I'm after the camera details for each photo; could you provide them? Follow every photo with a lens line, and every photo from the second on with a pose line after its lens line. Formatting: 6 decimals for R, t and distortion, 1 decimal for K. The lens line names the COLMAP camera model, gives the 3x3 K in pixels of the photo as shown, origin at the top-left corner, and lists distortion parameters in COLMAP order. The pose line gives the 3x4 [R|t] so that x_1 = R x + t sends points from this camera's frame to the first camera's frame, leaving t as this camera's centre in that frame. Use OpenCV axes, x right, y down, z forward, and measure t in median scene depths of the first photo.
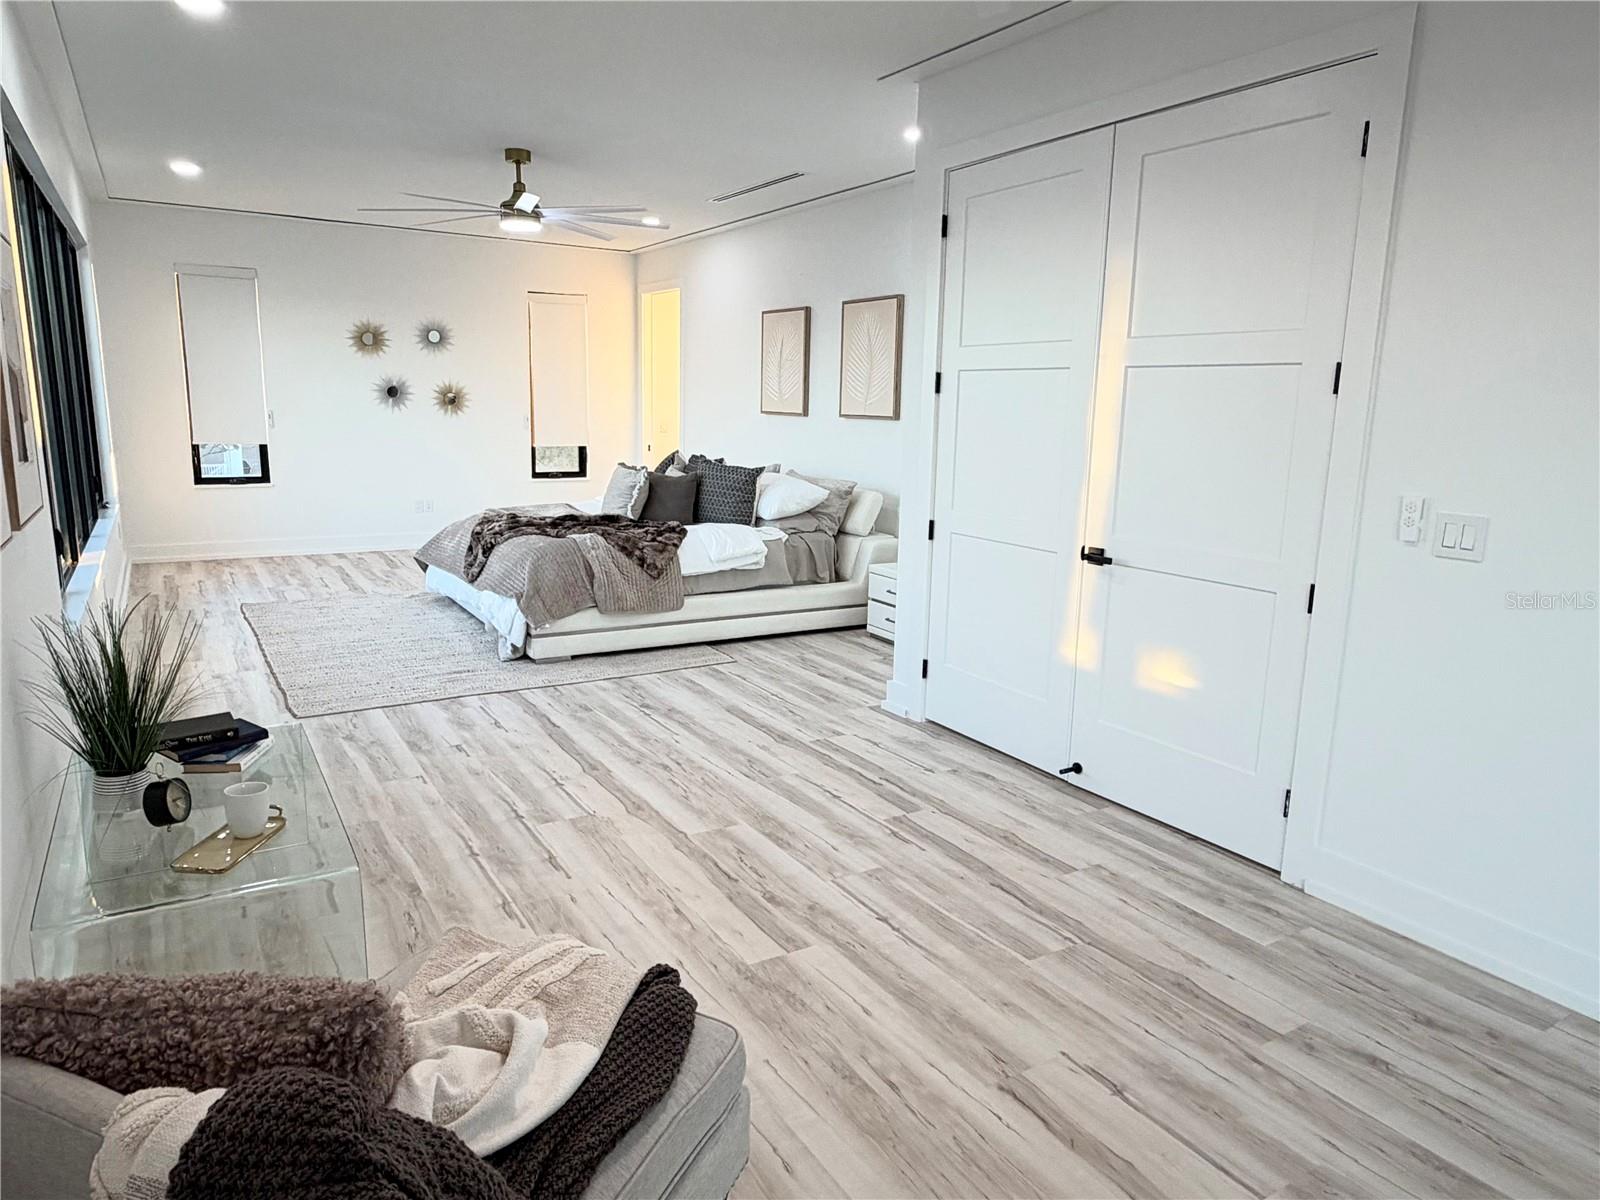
lens RADIAL K [[1022.7, 0, 798.1], [0, 1022.7, 599.8], [0, 0, 1]] dist [-0.002733, 0.000292]
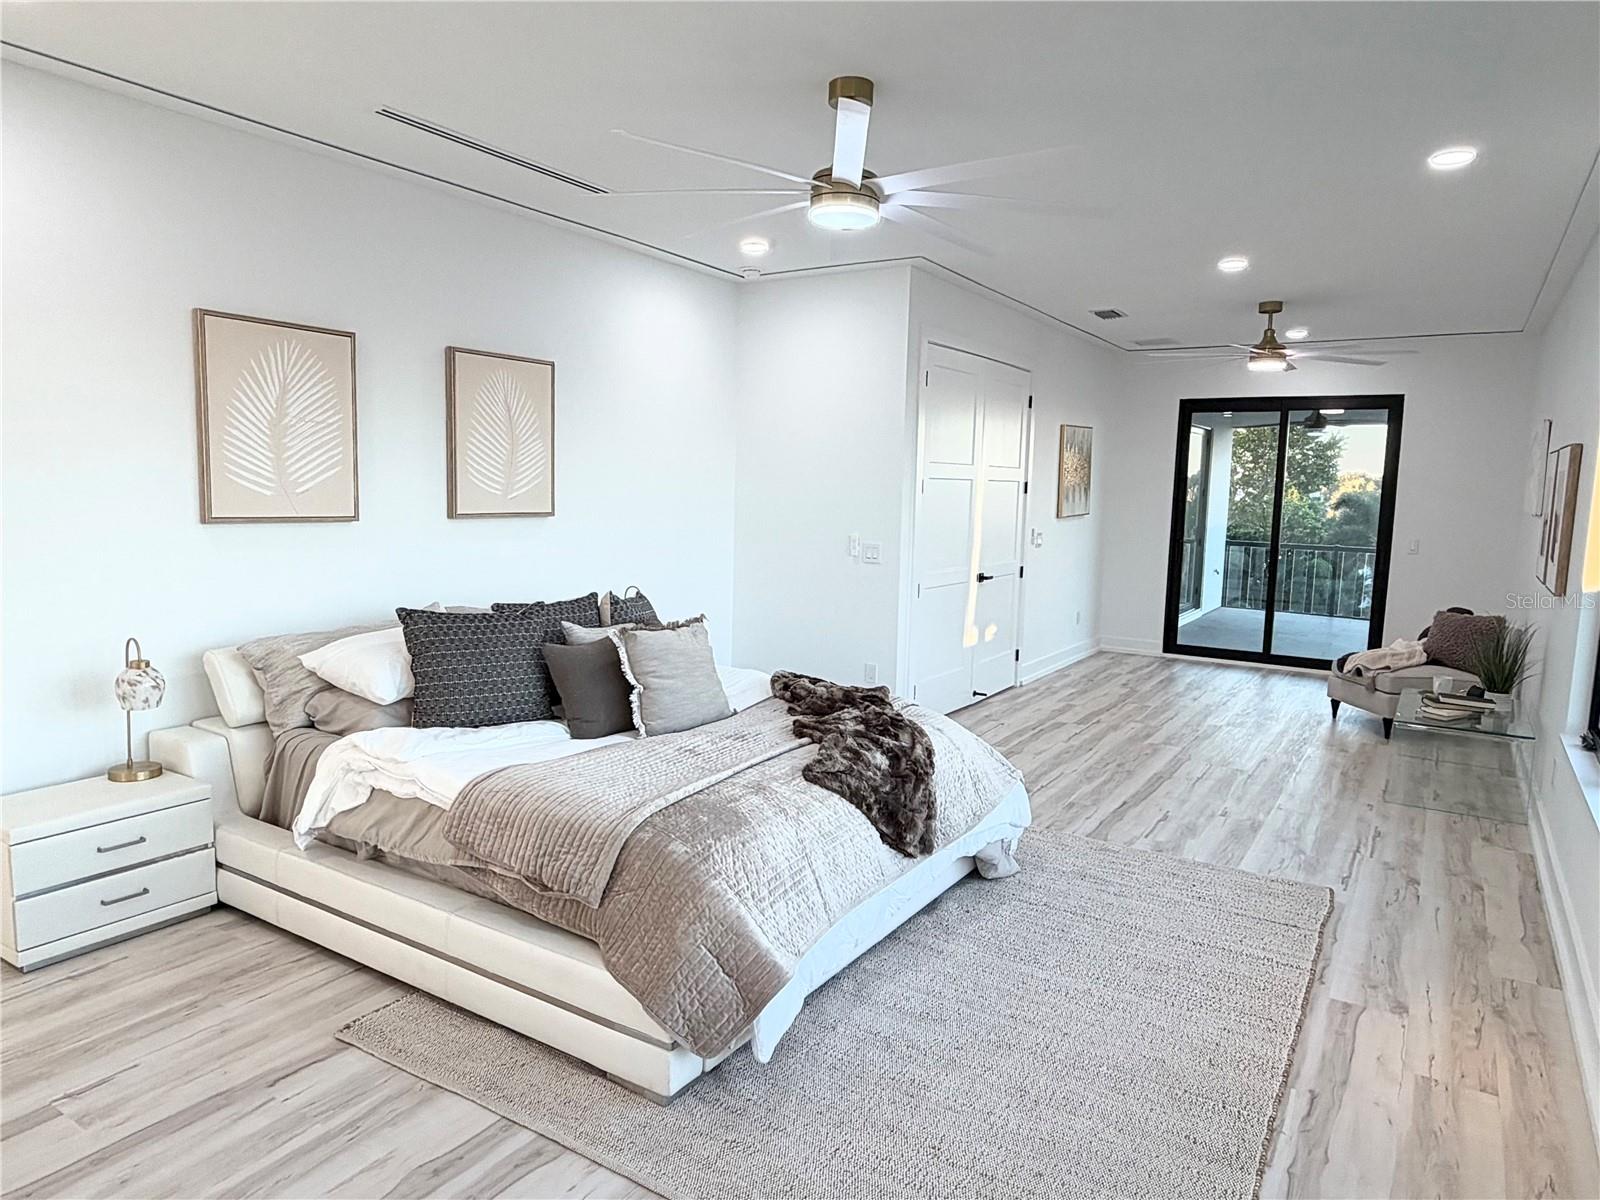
lens RADIAL K [[1022.7, 0, 806.1], [0, 1022.7, 594.4], [0, 0, 1]] dist [-0.002733, 0.000292]
pose [[-0.439800, -0.133074, 0.888182, -1.100756], [0.138177, 0.967160, 0.213328, -0.403938], [-0.887403, 0.216548, -0.406969, 1.804828]]
